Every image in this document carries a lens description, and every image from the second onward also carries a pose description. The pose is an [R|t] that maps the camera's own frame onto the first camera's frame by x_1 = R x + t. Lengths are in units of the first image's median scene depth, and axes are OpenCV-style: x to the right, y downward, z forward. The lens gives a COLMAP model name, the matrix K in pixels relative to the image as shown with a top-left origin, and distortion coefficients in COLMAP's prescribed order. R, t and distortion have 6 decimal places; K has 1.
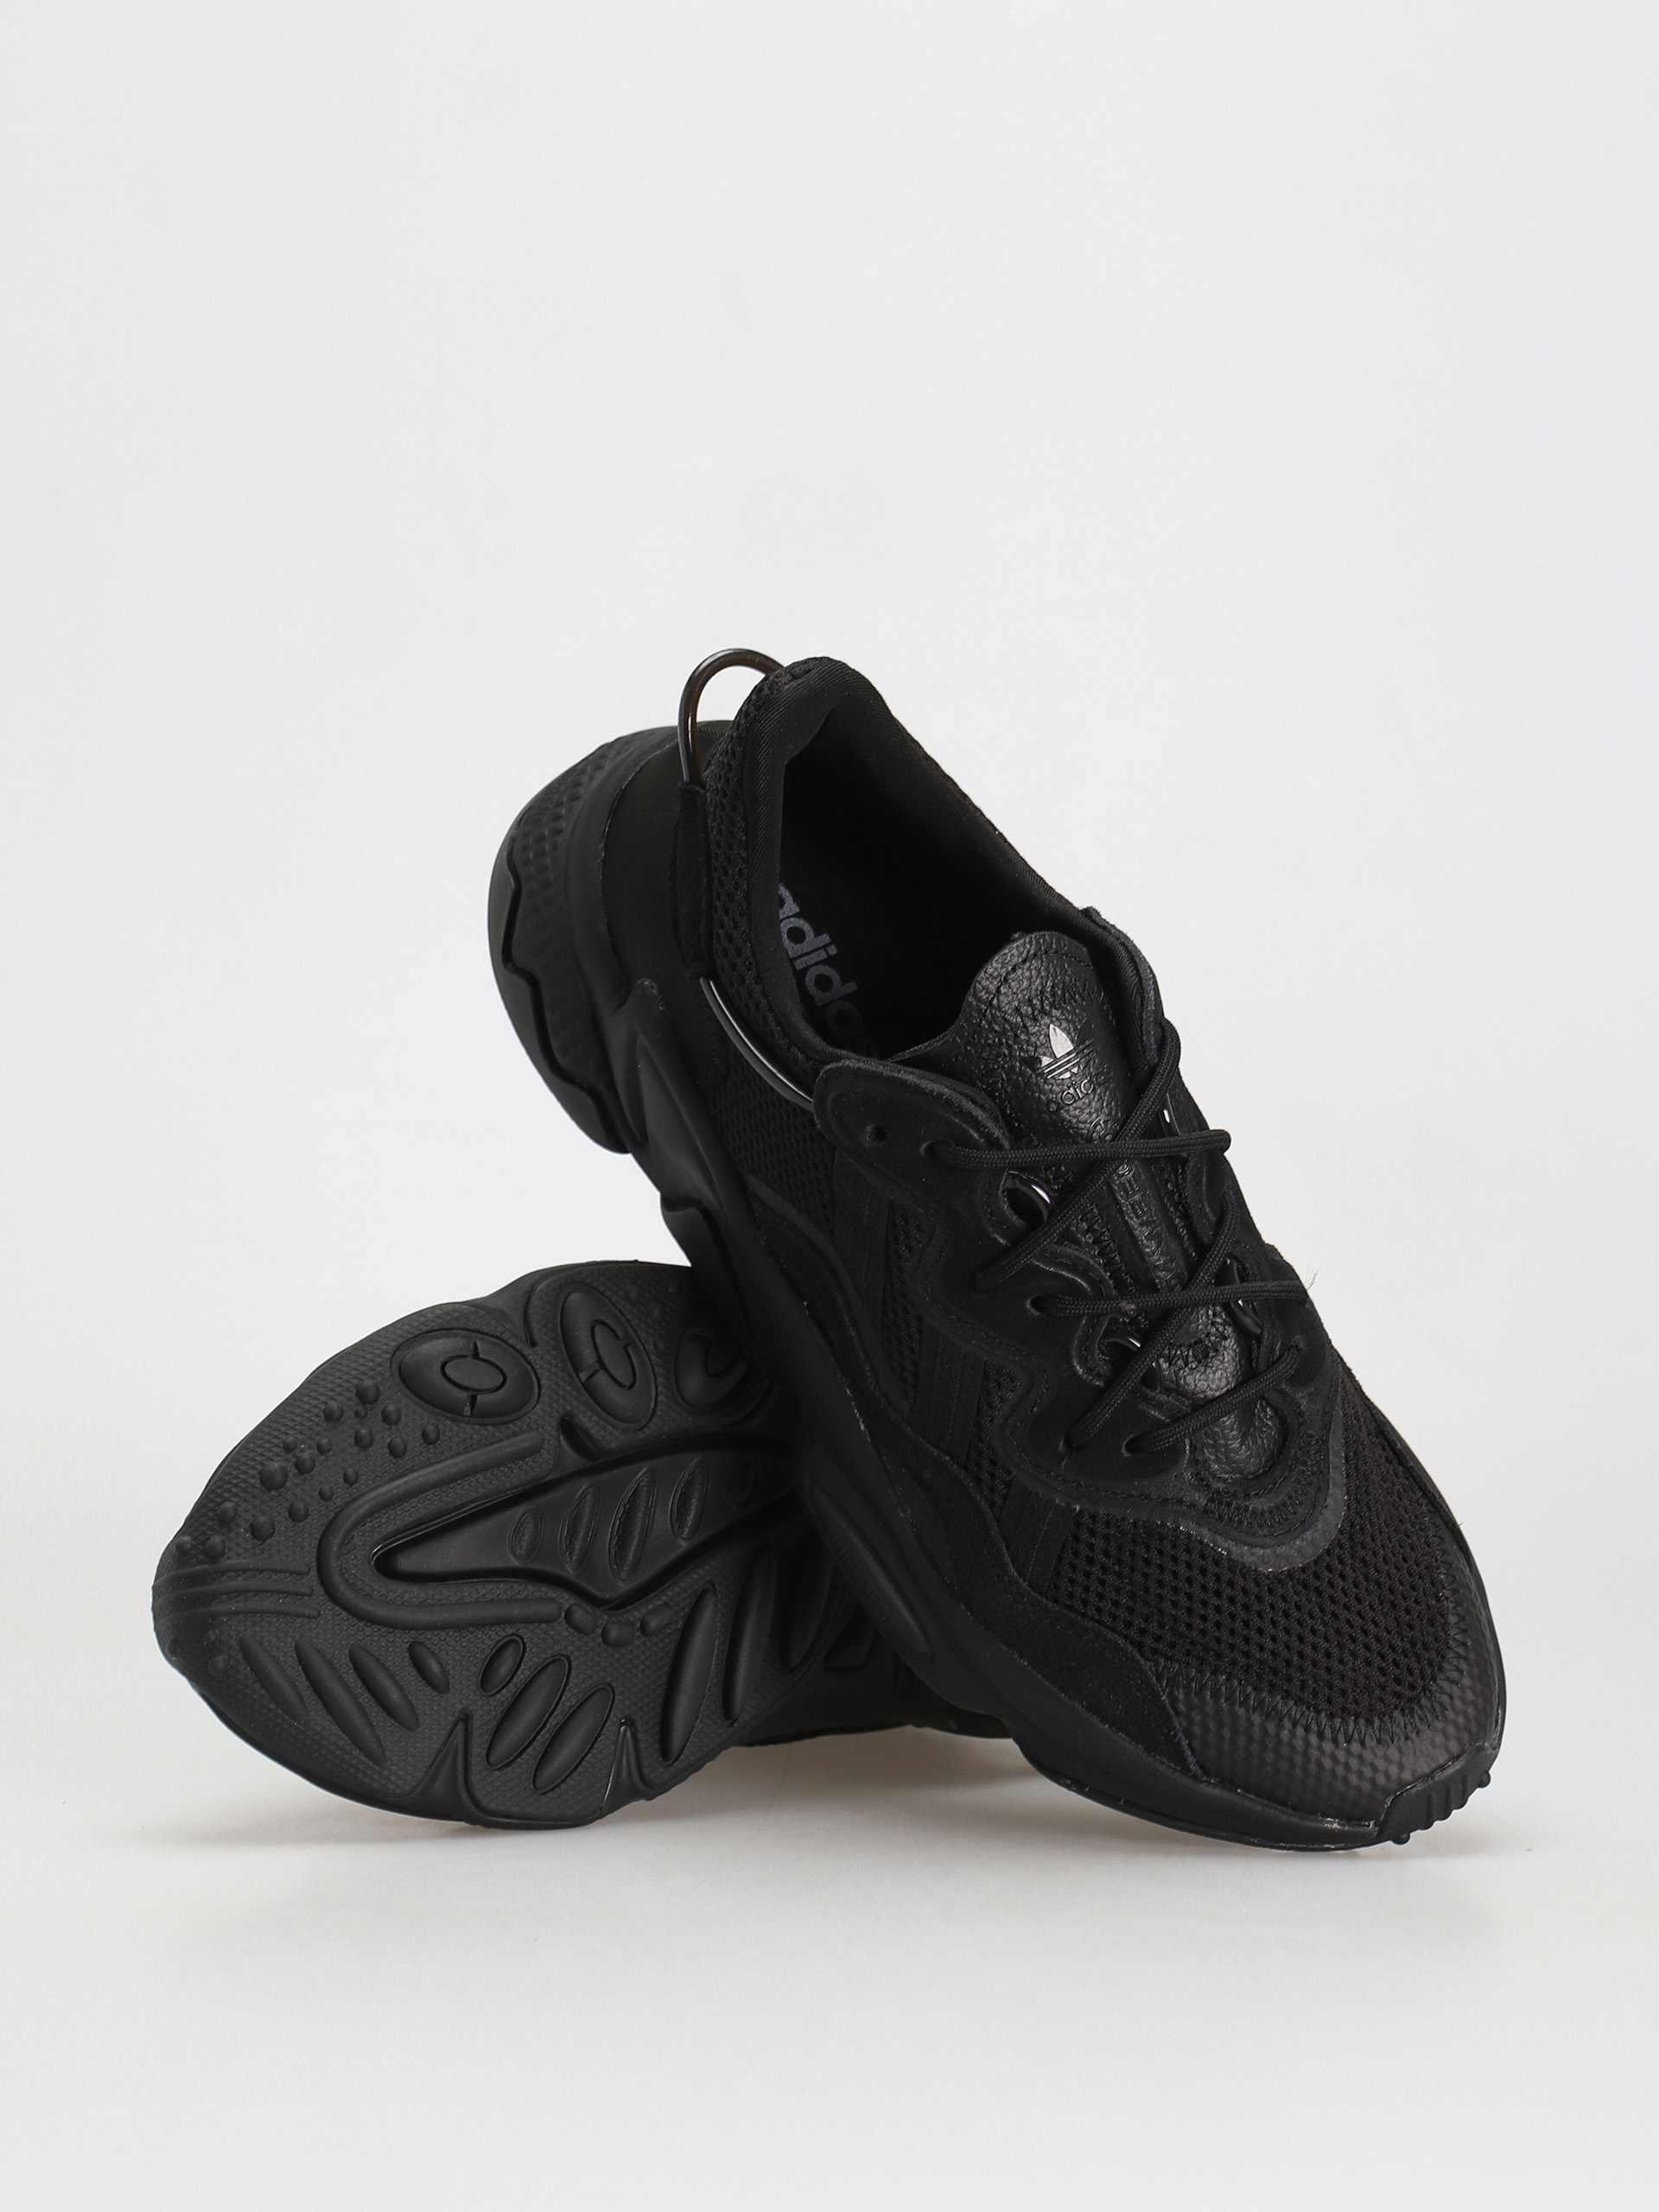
lens RADIAL K [[7714.2, 0, 830.0], [0, 7714.2, 1105.3], [0, 0, 1]] dist [-0.168839, 0.000000]
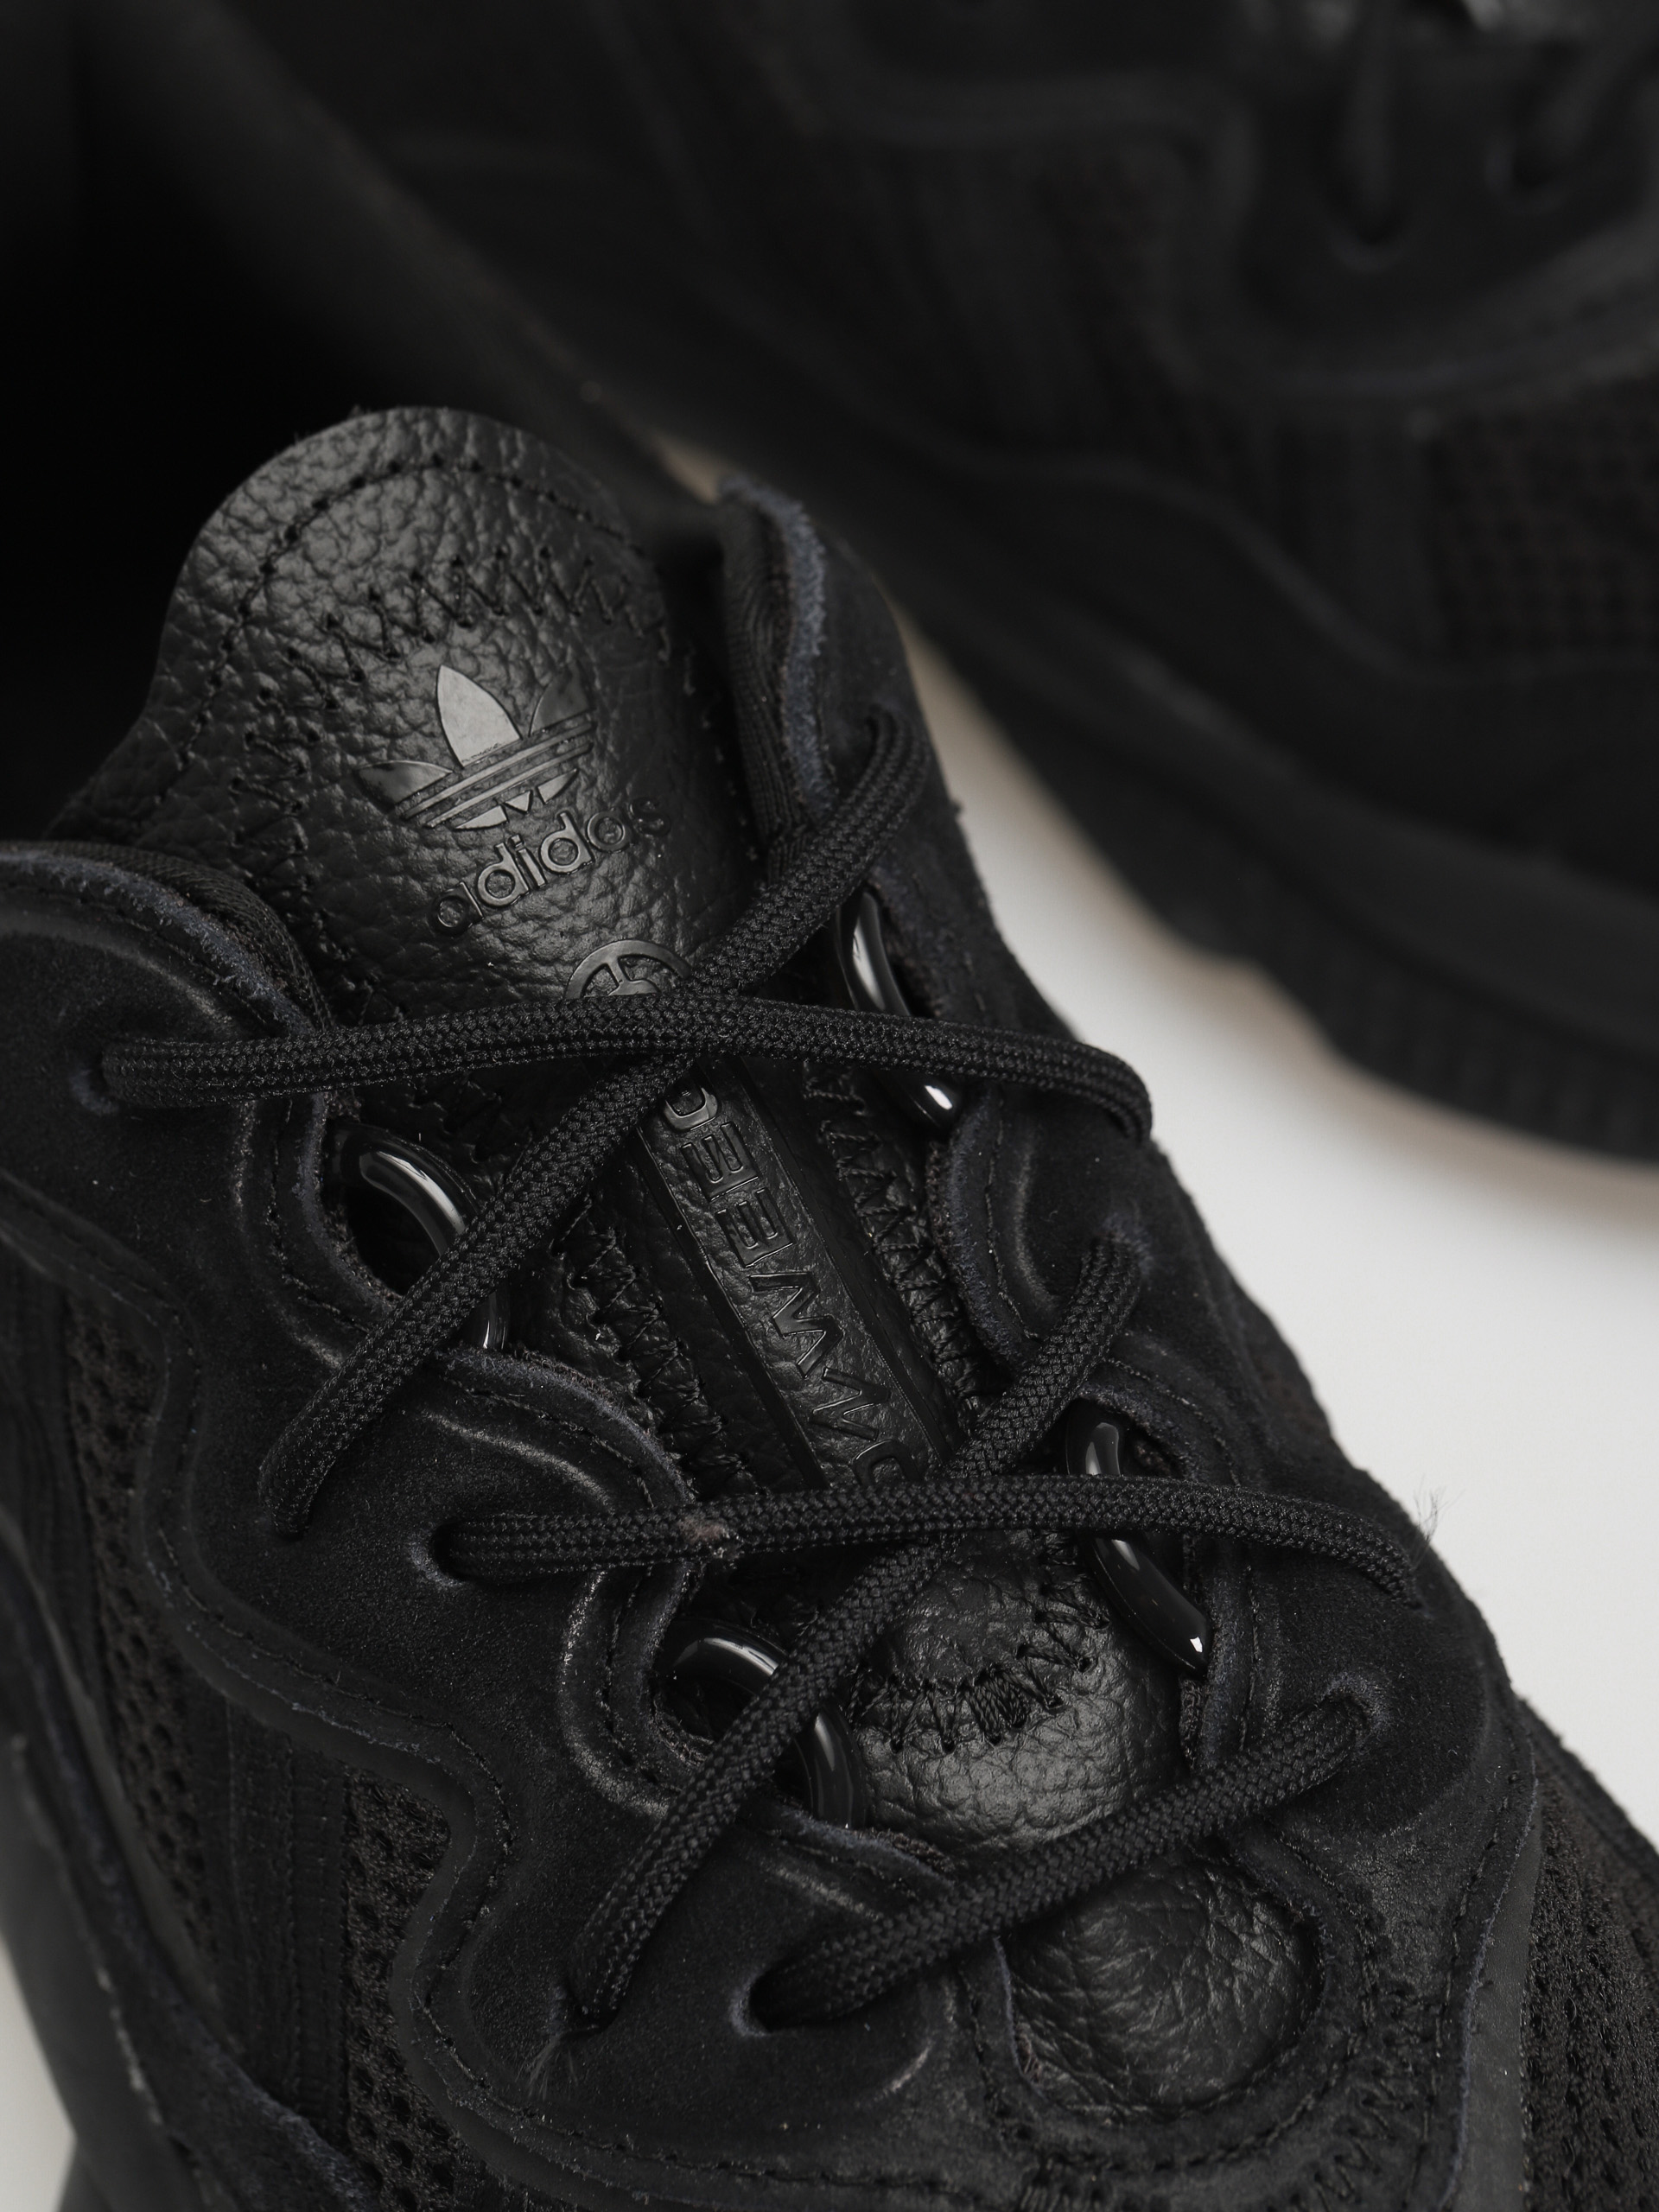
lens RADIAL K [[7714.2, 0, 831.8], [0, 7714.2, 1109.4], [0, 0, 1]] dist [-0.168839, 0.000000]
pose [[0.947524, -0.093130, -0.305820, 0.138911], [-0.004158, 0.952956, -0.303079, 0.103223], [0.319659, 0.288446, 0.902561, 0.710595]]
